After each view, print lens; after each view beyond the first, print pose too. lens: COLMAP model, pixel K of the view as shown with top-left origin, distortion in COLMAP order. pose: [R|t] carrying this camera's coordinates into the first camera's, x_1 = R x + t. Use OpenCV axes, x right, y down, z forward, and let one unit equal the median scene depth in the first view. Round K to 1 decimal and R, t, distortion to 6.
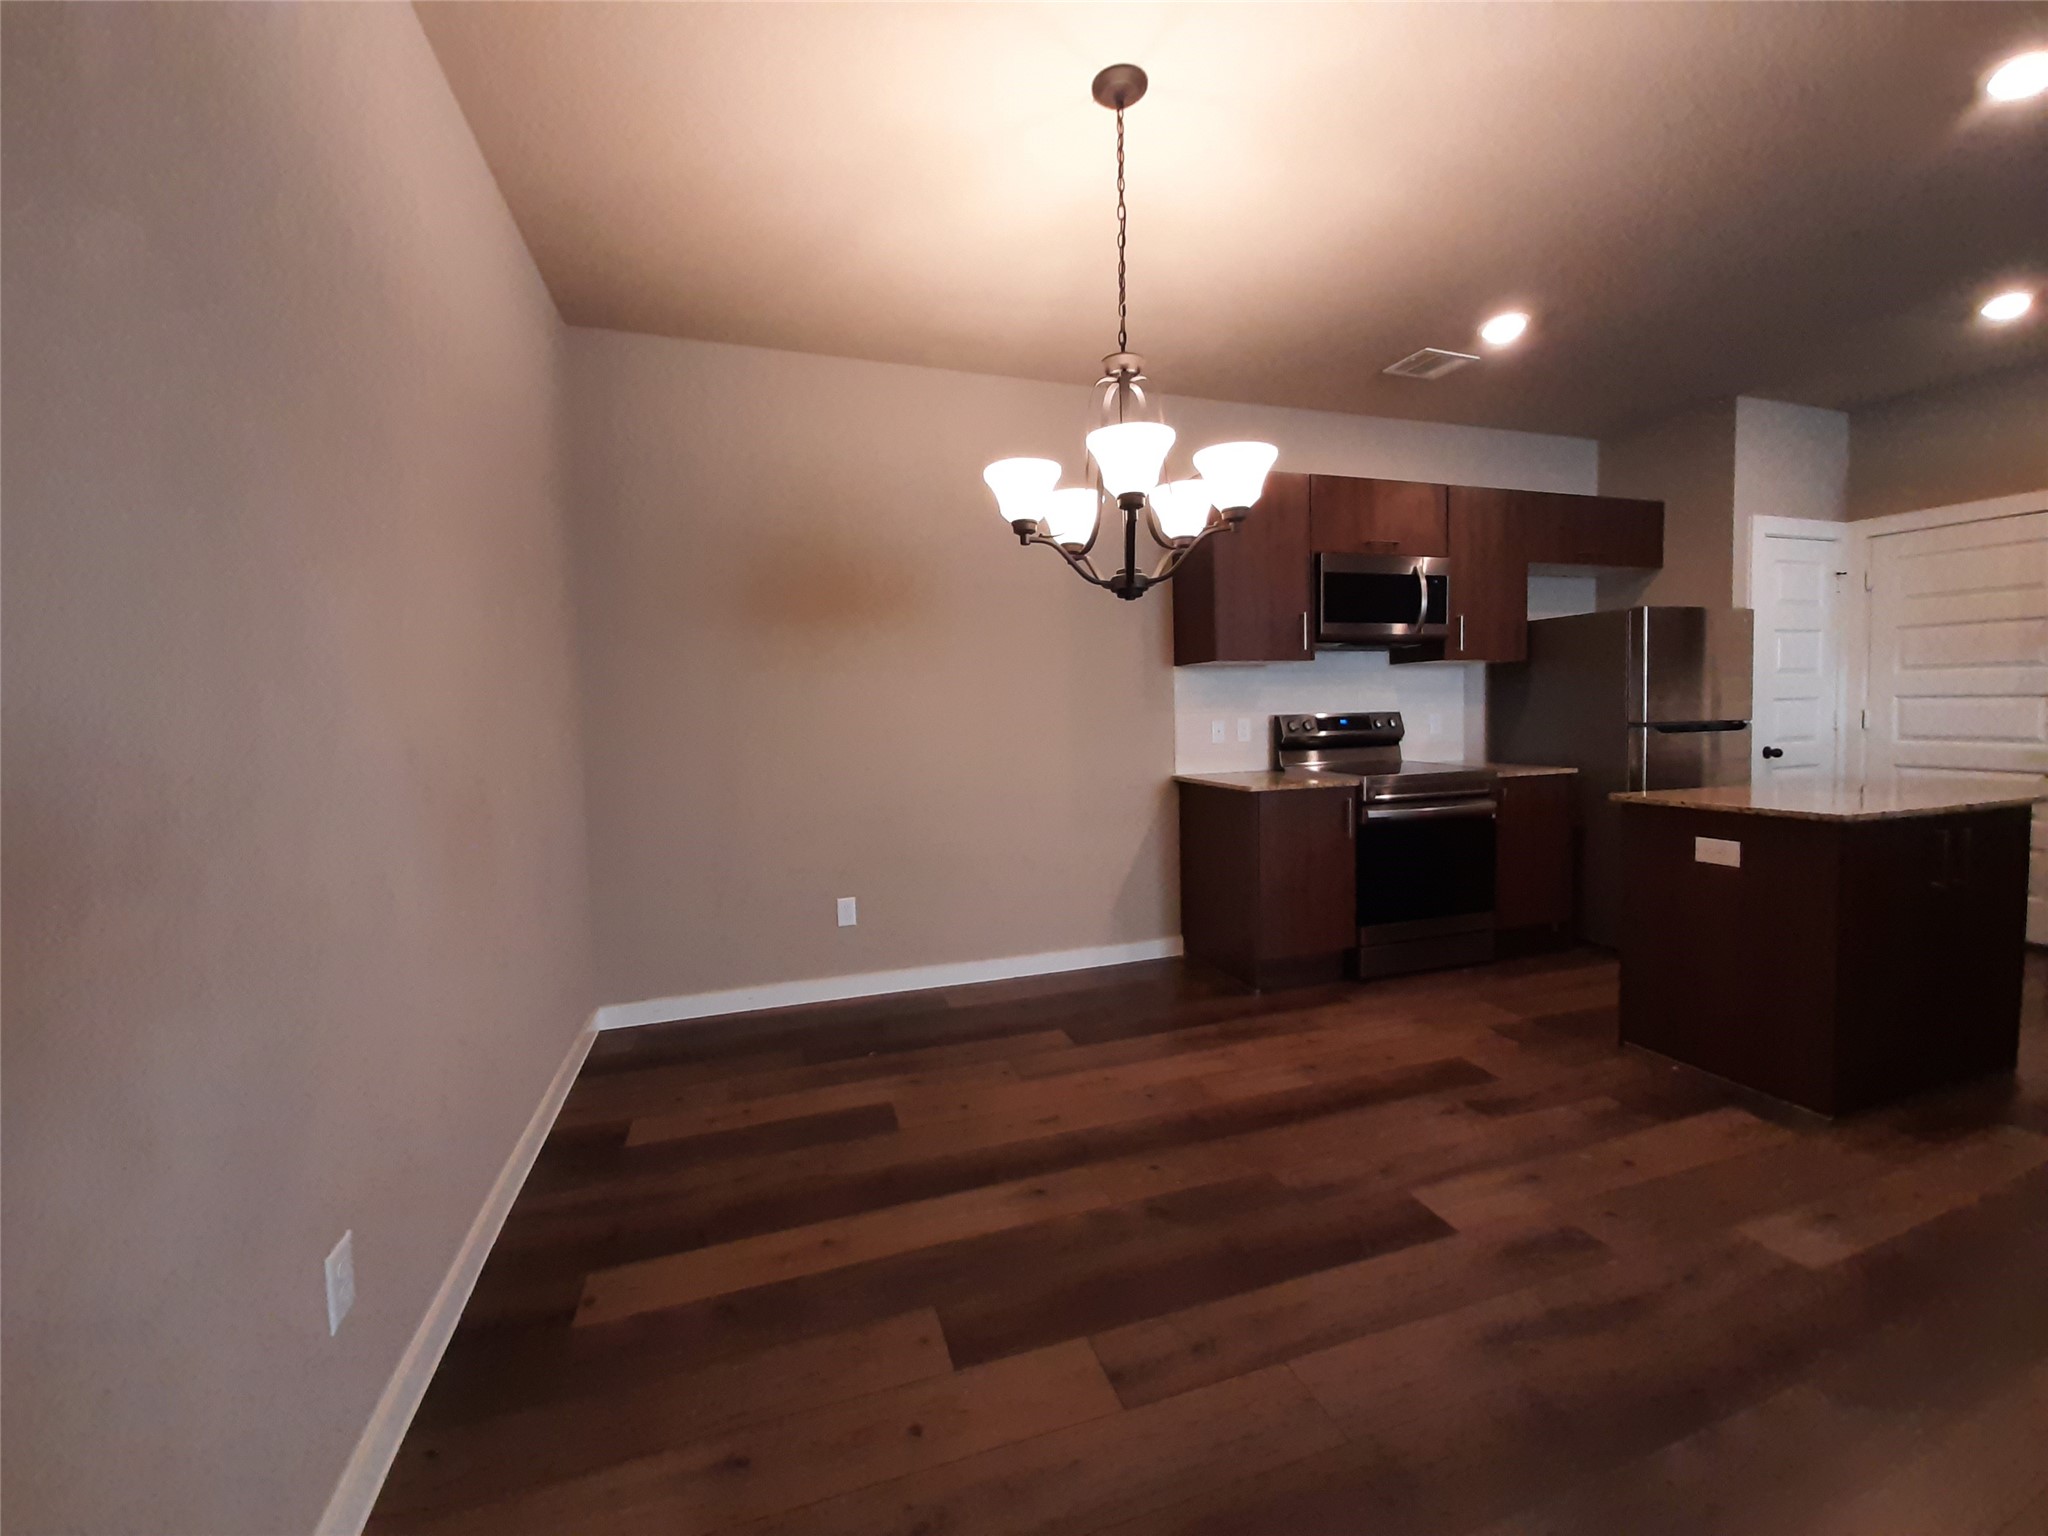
lens RADIAL K [[797.7, 0, 1014.6], [0, 797.7, 741.0], [0, 0, 1]] dist [0.013602, -0.011068]
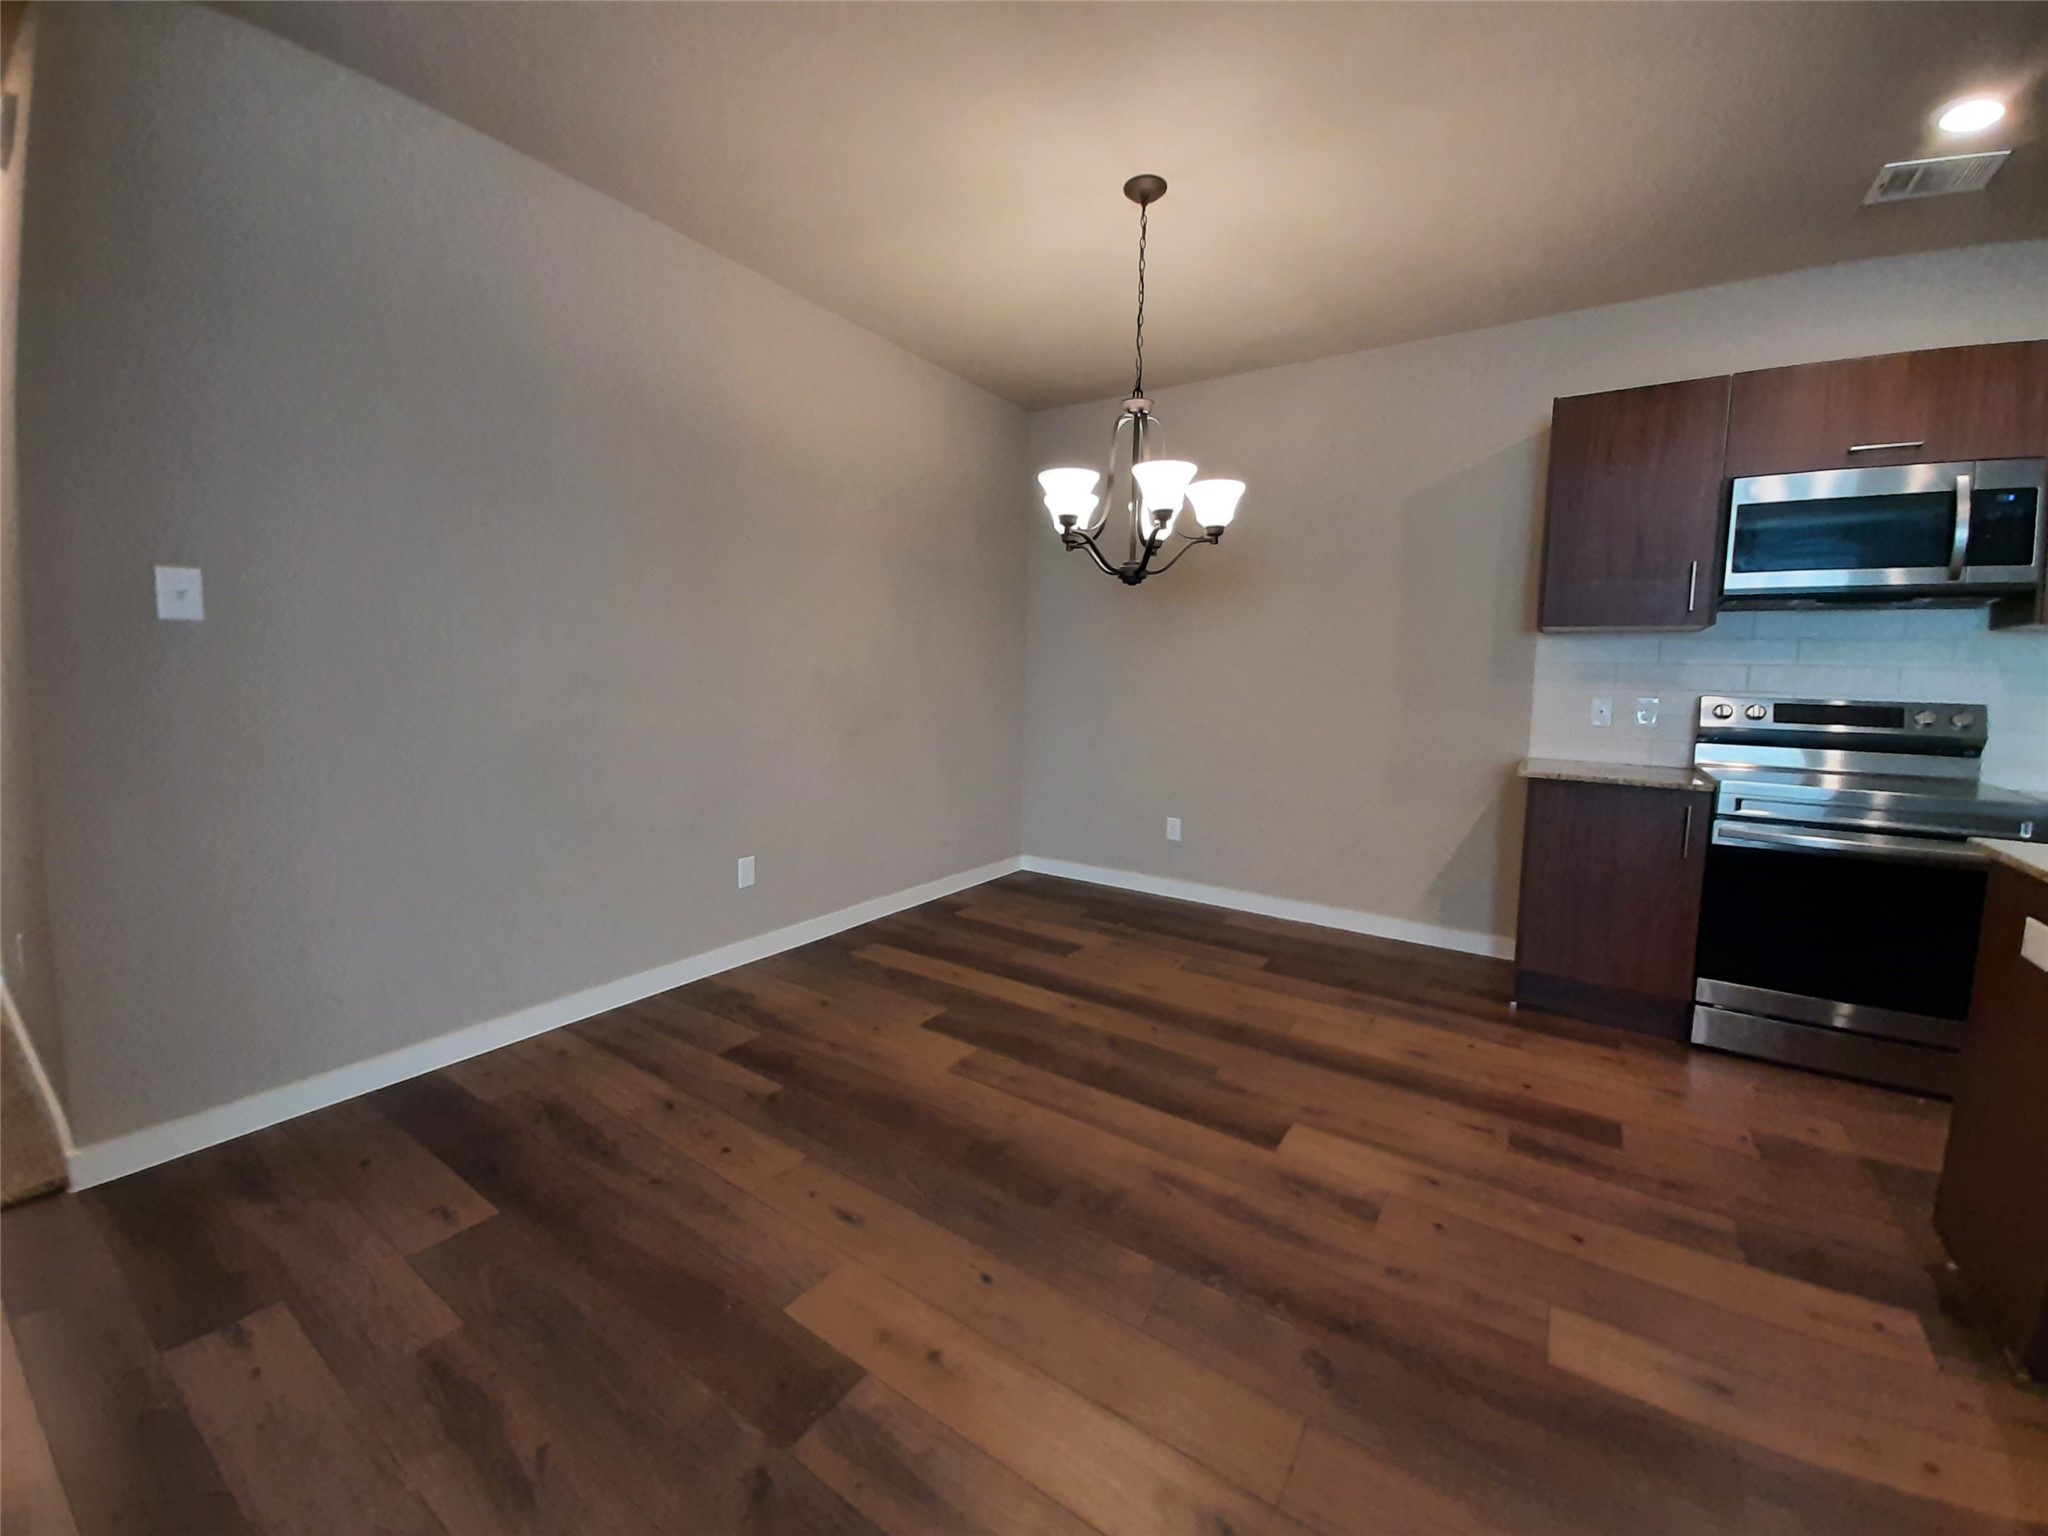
lens RADIAL K [[806.9, 0, 1014.5], [0, 806.9, 742.7], [0, 0, 1]] dist [0.014741, -0.014529]
pose [[0.616550, 0.104394, -0.780364, 0.730874], [-0.068167, 0.994526, 0.079187, -0.006112], [0.784359, 0.004373, 0.620292, 0.015440]]
